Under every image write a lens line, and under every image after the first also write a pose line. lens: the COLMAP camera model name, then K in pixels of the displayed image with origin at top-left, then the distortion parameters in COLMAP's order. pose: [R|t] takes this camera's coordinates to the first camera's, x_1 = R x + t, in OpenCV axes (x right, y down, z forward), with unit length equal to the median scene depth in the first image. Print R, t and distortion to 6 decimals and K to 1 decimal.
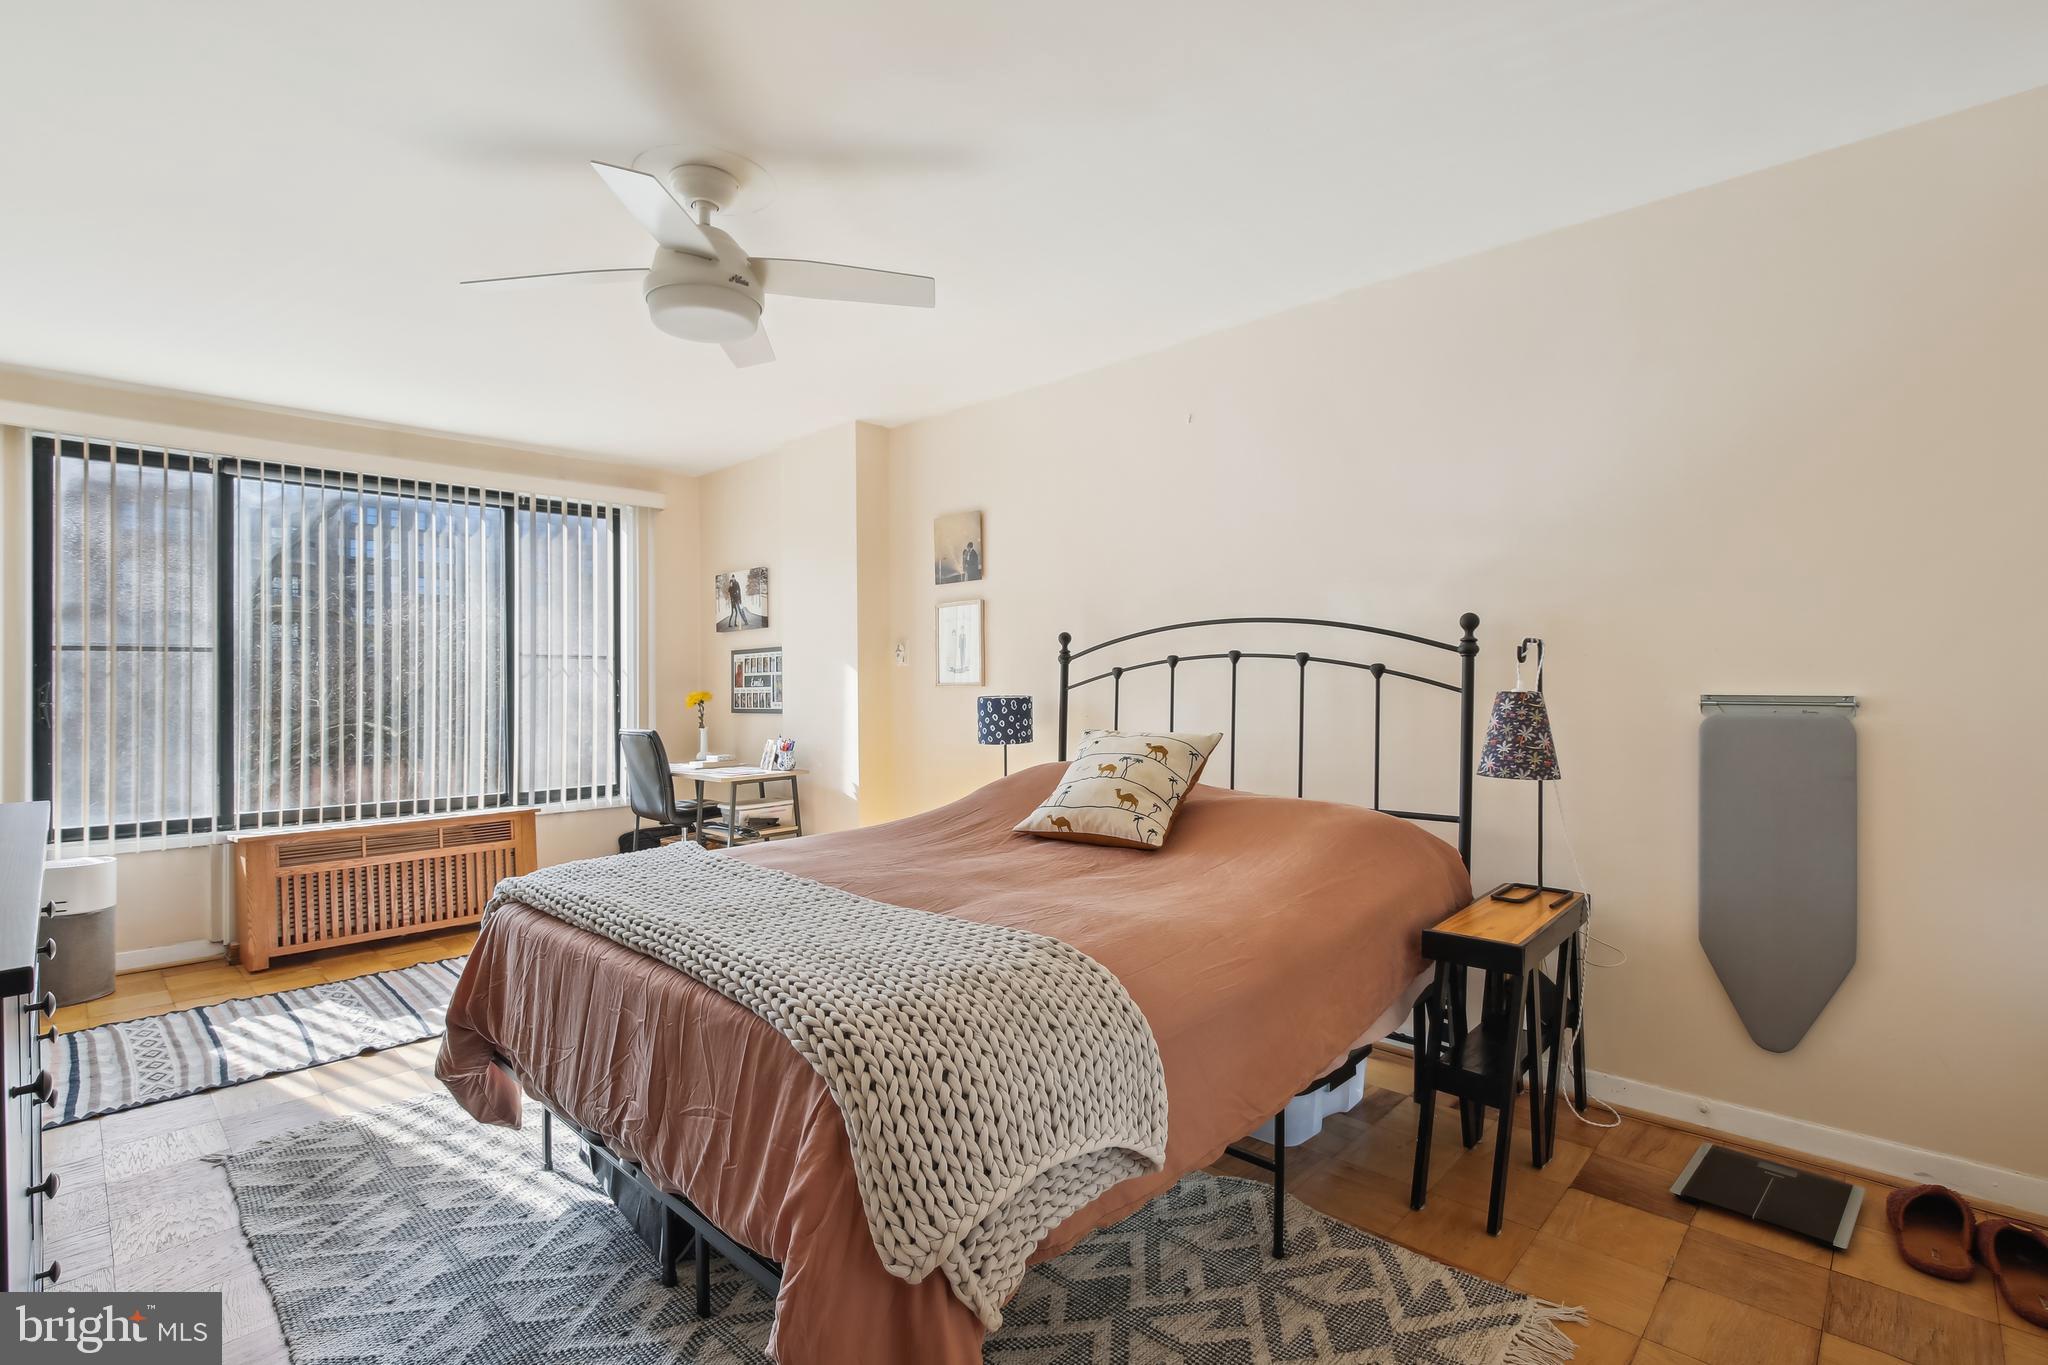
lens RADIAL K [[959.6, 0, 1035.6], [0, 959.6, 677.0], [0, 0, 1]] dist [-0.022559, 0.007061]
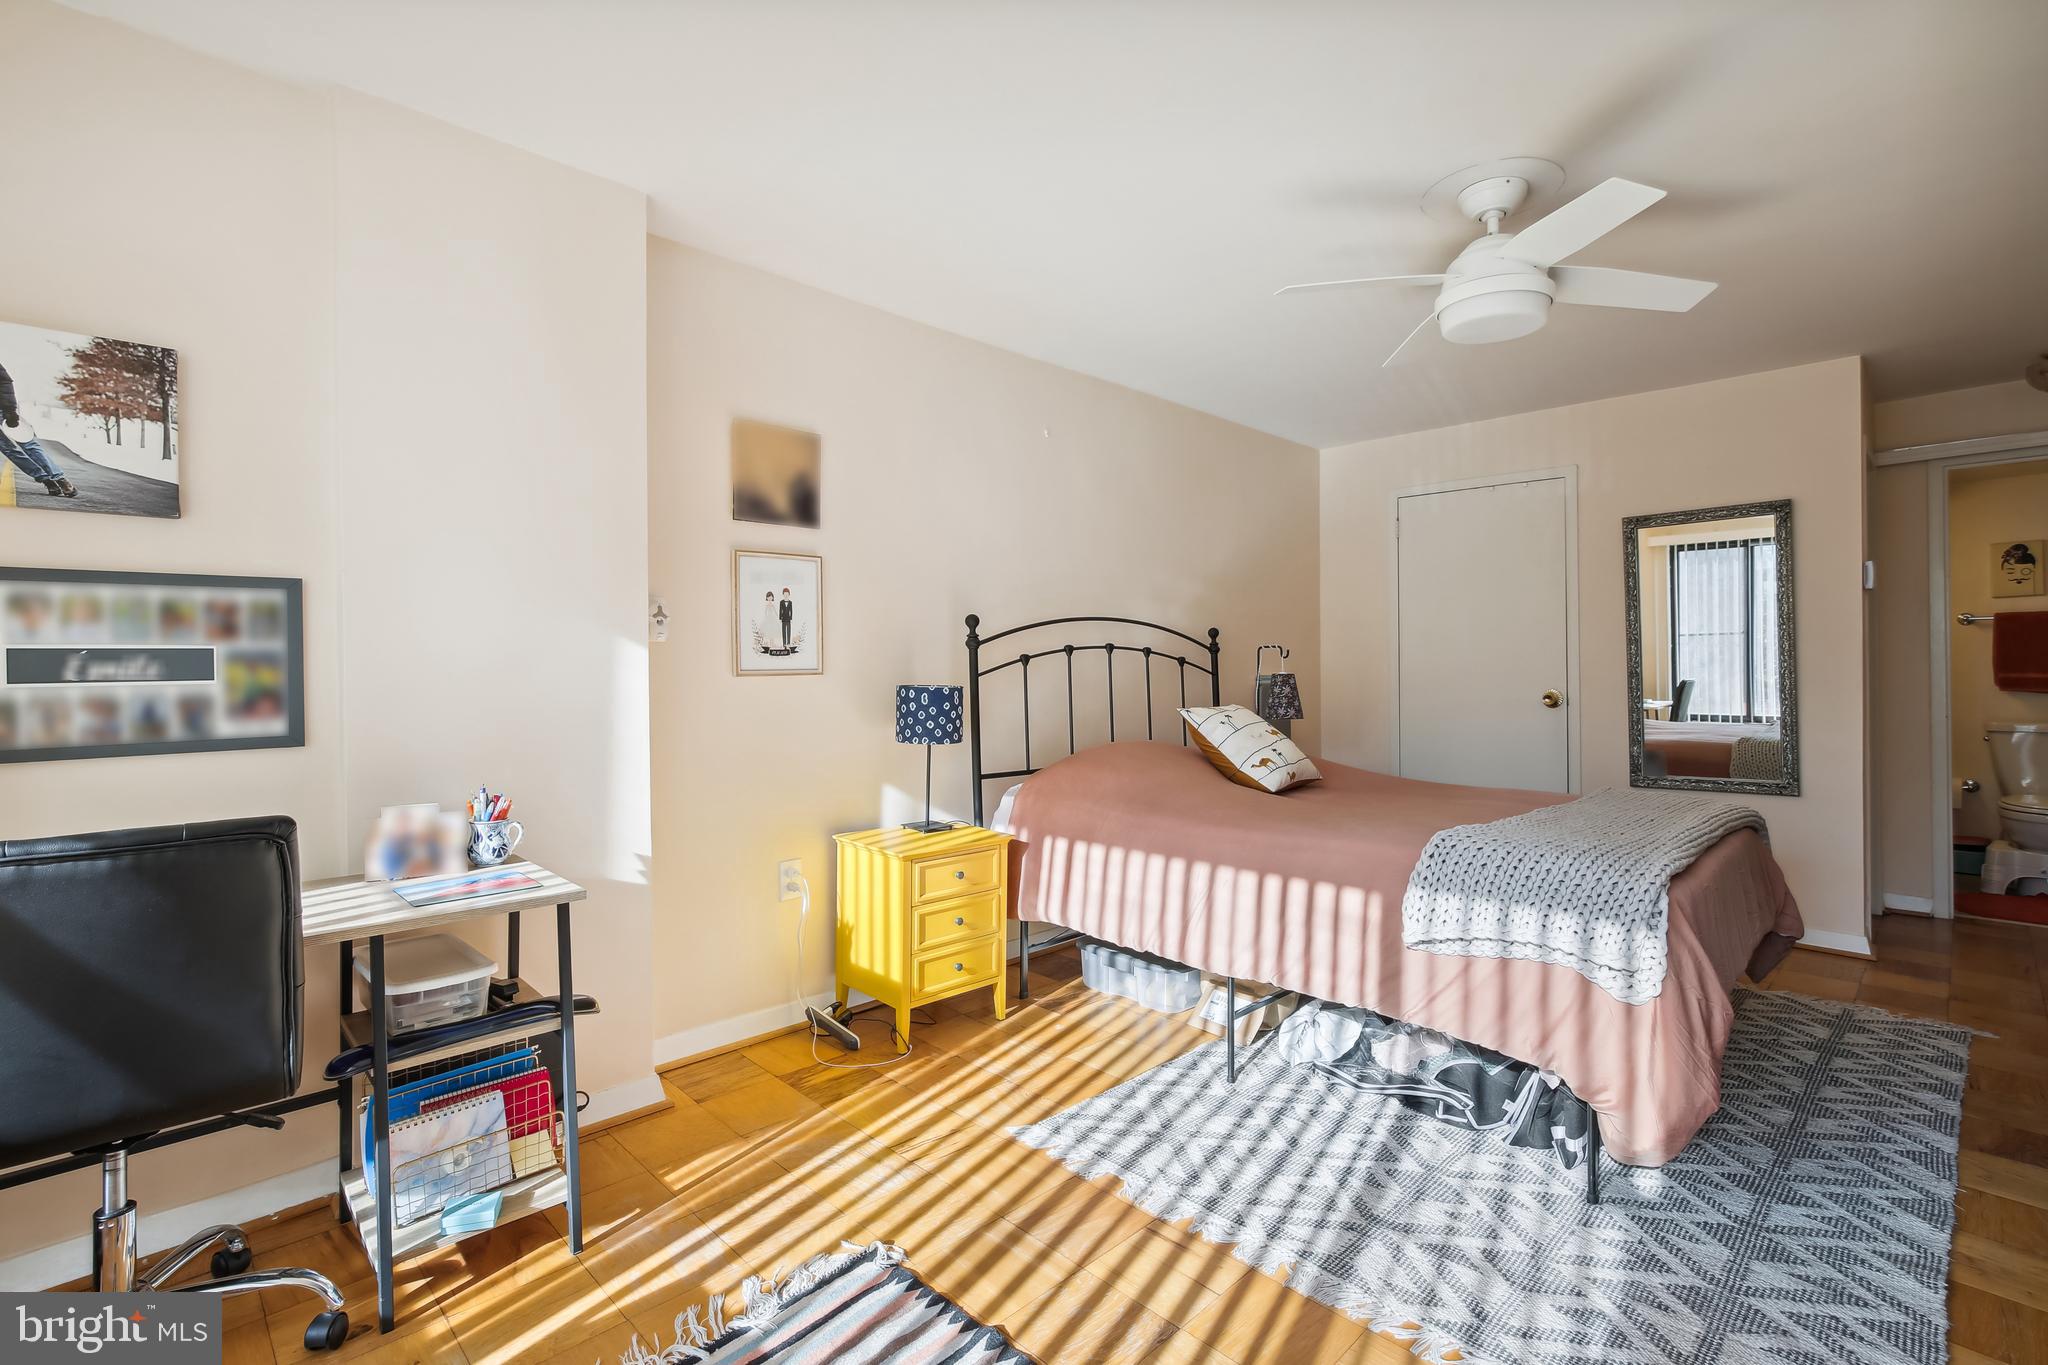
lens RADIAL K [[959.6, 0, 988.5], [0, 959.6, 672.2], [0, 0, 1]] dist [-0.022559, 0.007061]
pose [[0.038623, -0.001375, 0.999253, -0.854969], [-0.004591, 0.999988, 0.001554, 0.006973], [-0.999243, -0.004648, 0.038617, 0.917047]]
